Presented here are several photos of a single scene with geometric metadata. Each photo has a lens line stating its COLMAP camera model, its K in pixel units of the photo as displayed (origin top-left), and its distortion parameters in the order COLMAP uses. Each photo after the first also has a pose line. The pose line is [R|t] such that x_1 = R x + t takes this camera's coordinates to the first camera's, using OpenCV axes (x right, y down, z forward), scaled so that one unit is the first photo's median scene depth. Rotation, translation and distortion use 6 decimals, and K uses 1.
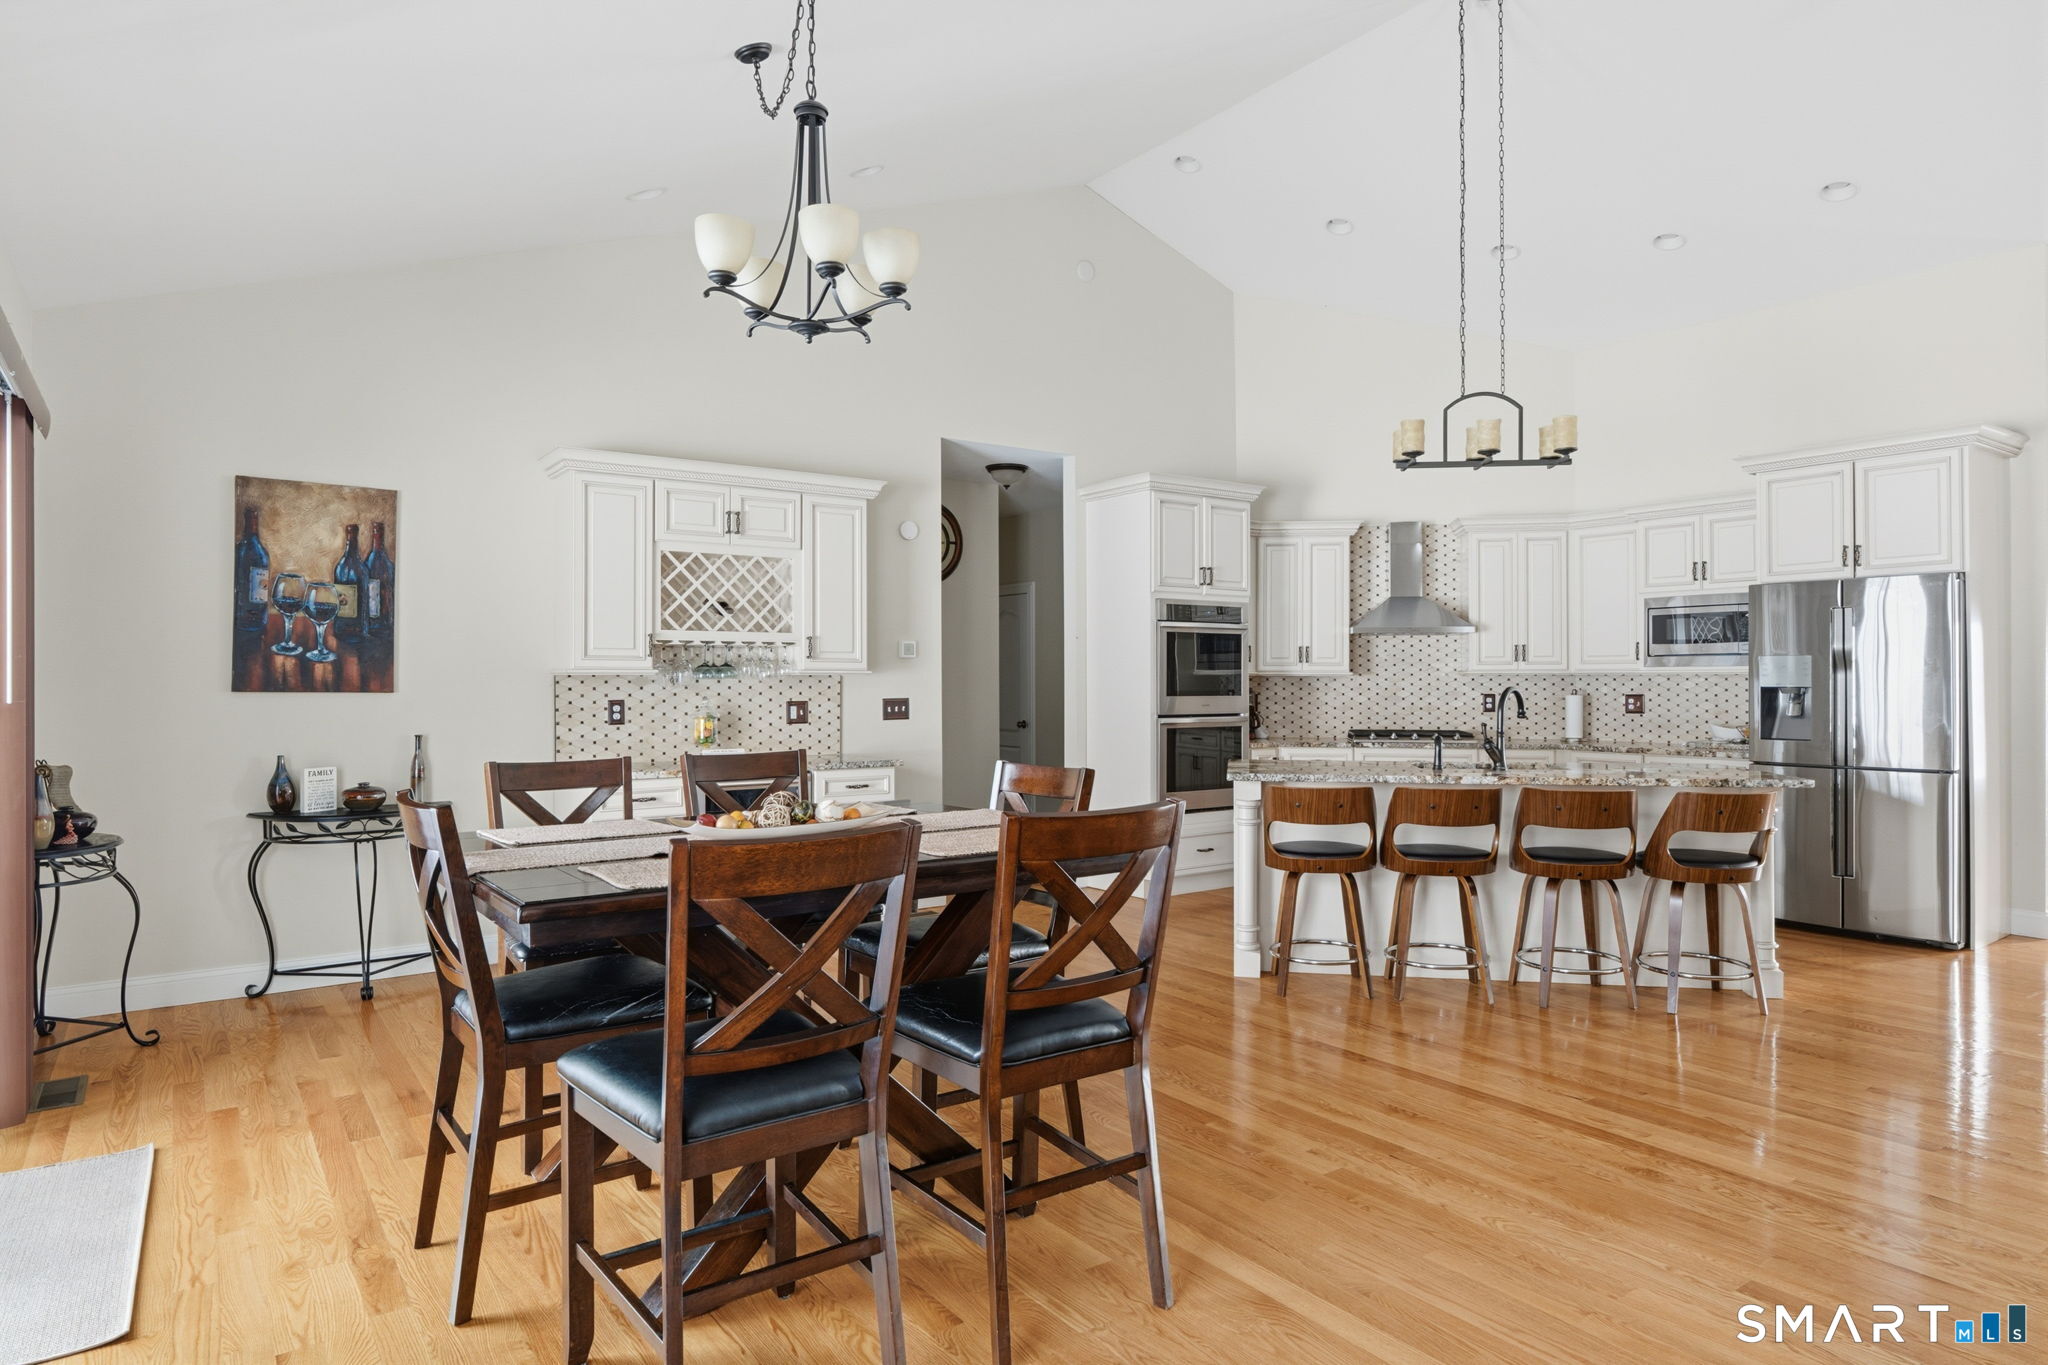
lens RADIAL K [[1191.2, 0, 1041.0], [0, 1191.2, 677.3], [0, 0, 1]] dist [-0.000491, -0.000075]
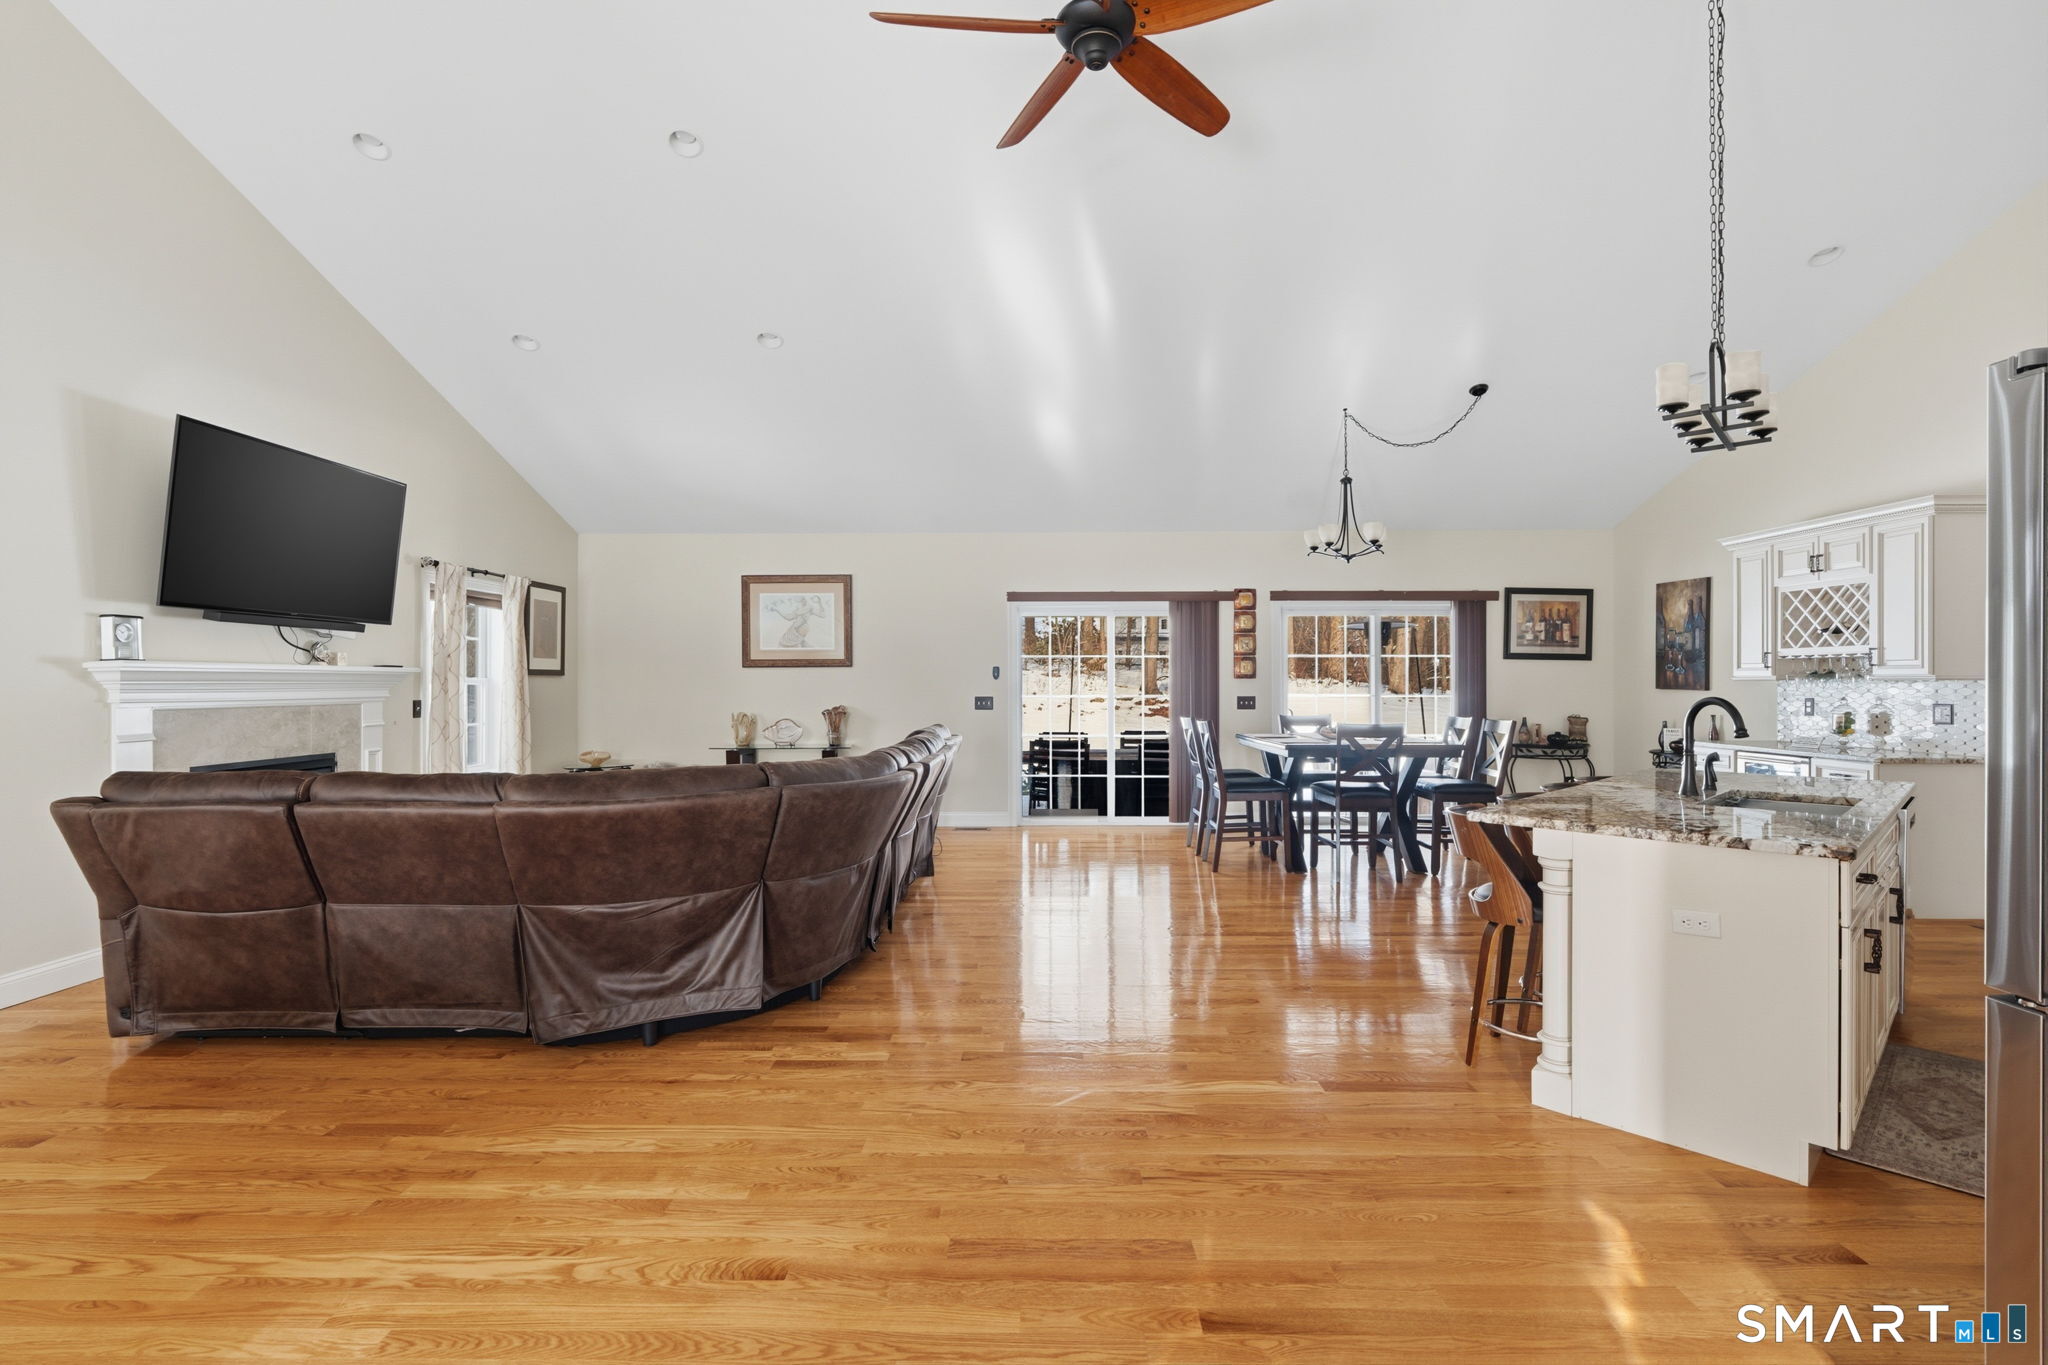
lens RADIAL K [[950.6, 0, 1009.4], [0, 950.6, 682.1], [0, 0, 1]] dist [-0.005680, 0.002290]
pose [[-0.604039, 0.003950, -0.796945, 1.040894], [0.005116, 0.999986, 0.001078, -0.005259], [0.796939, -0.003426, -0.604051, 0.868818]]
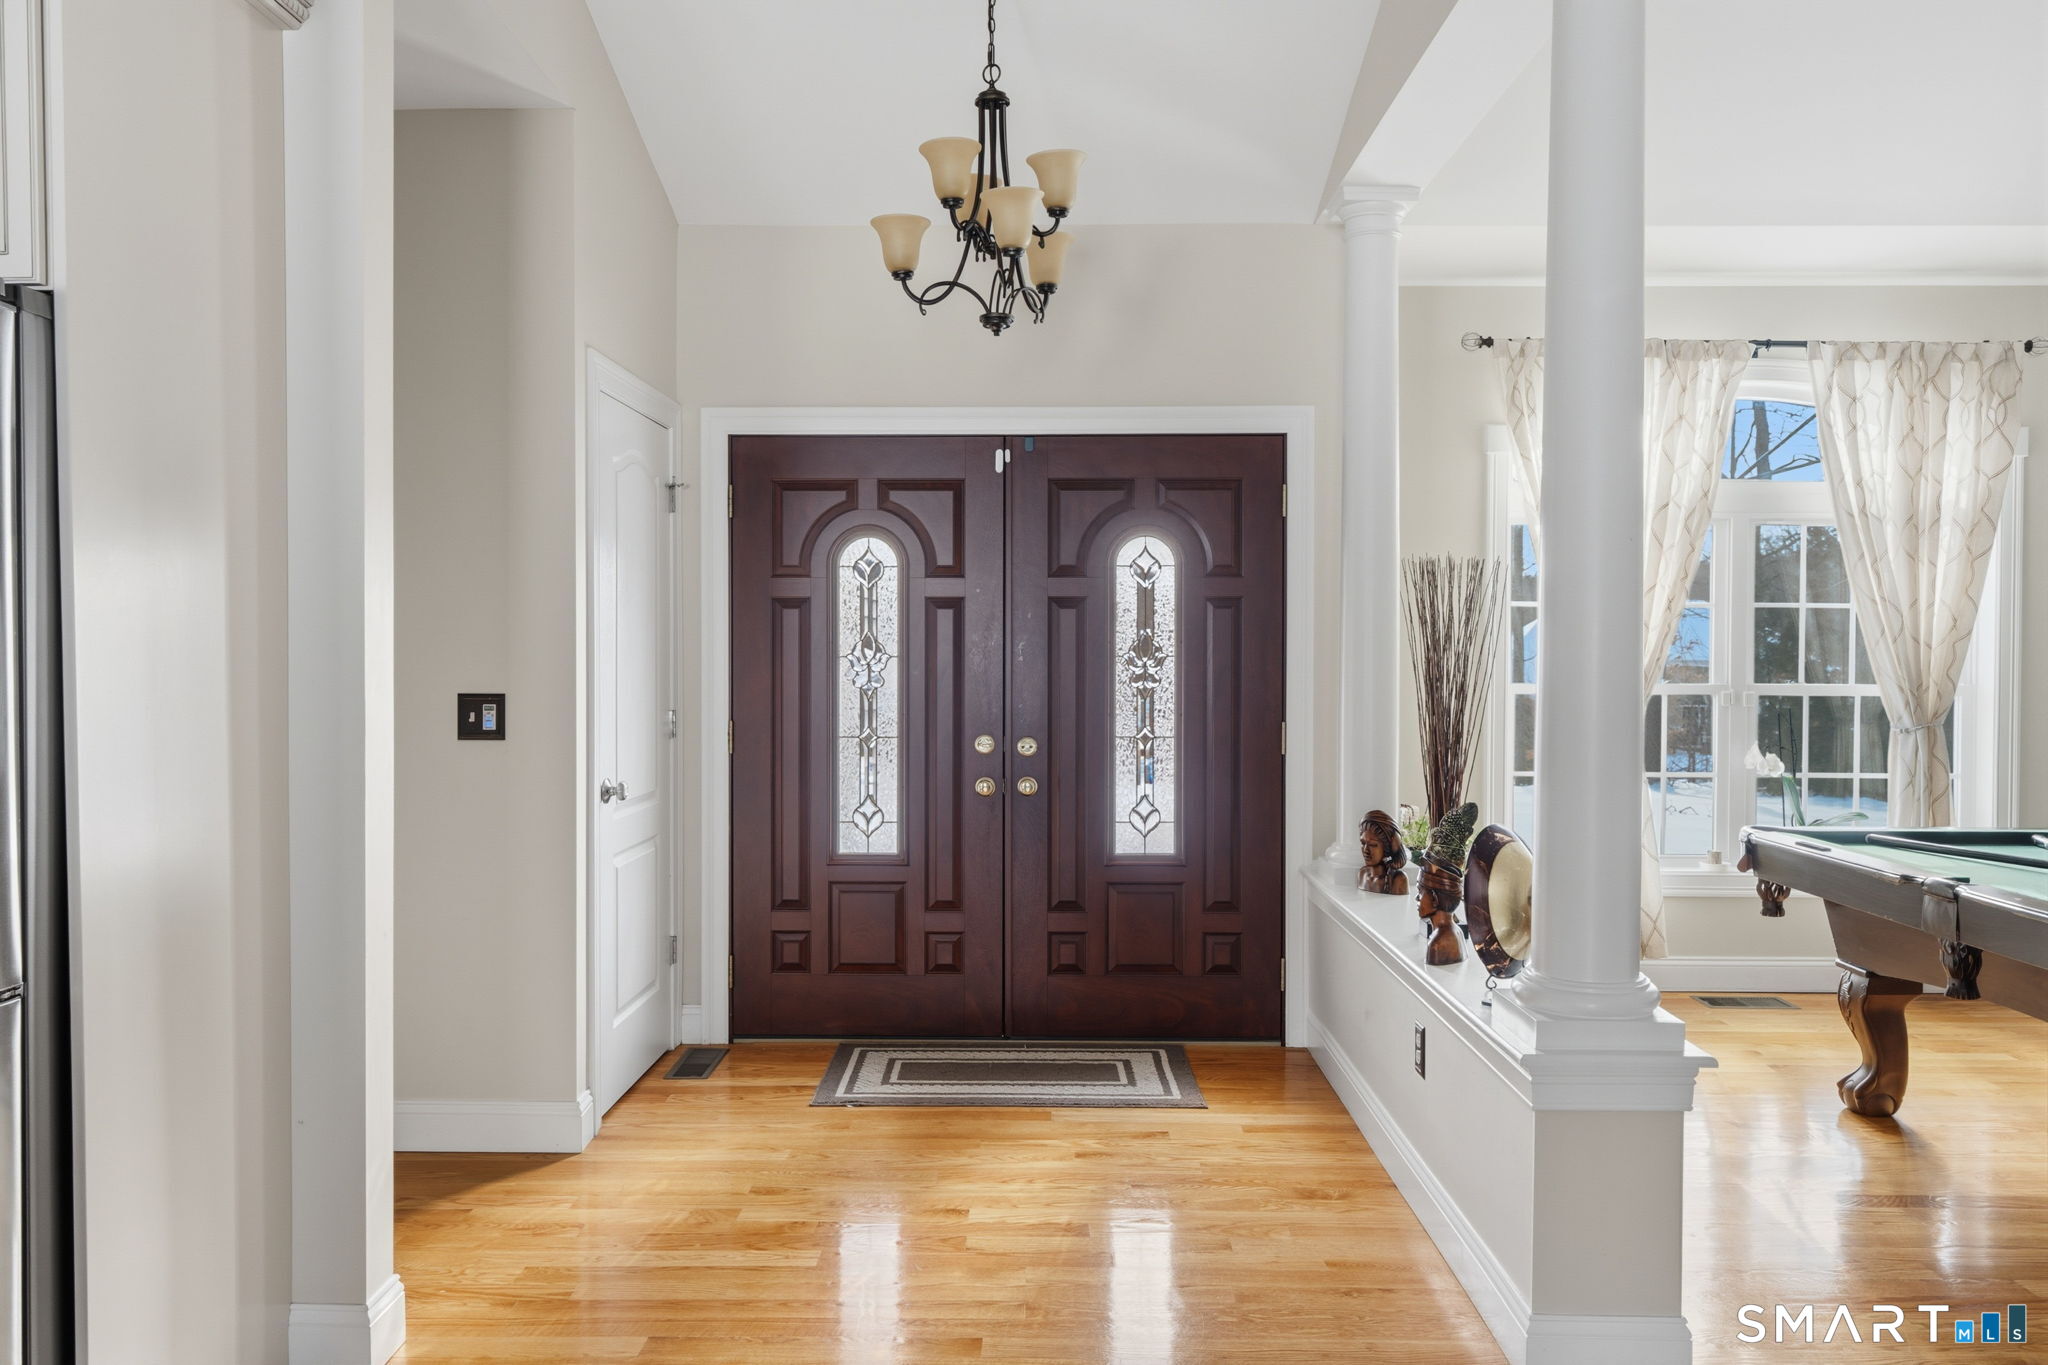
lens RADIAL K [[1488.1, 0, 1013.8], [0, 1488.1, 679.4], [0, 0, 1]] dist [-0.004663, -0.003943]
pose [[0.601180, -0.011496, 0.799031, 0.583070], [-0.005543, 0.999812, 0.018556, -0.001390], [-0.799095, -0.015584, 0.601003, 0.554414]]
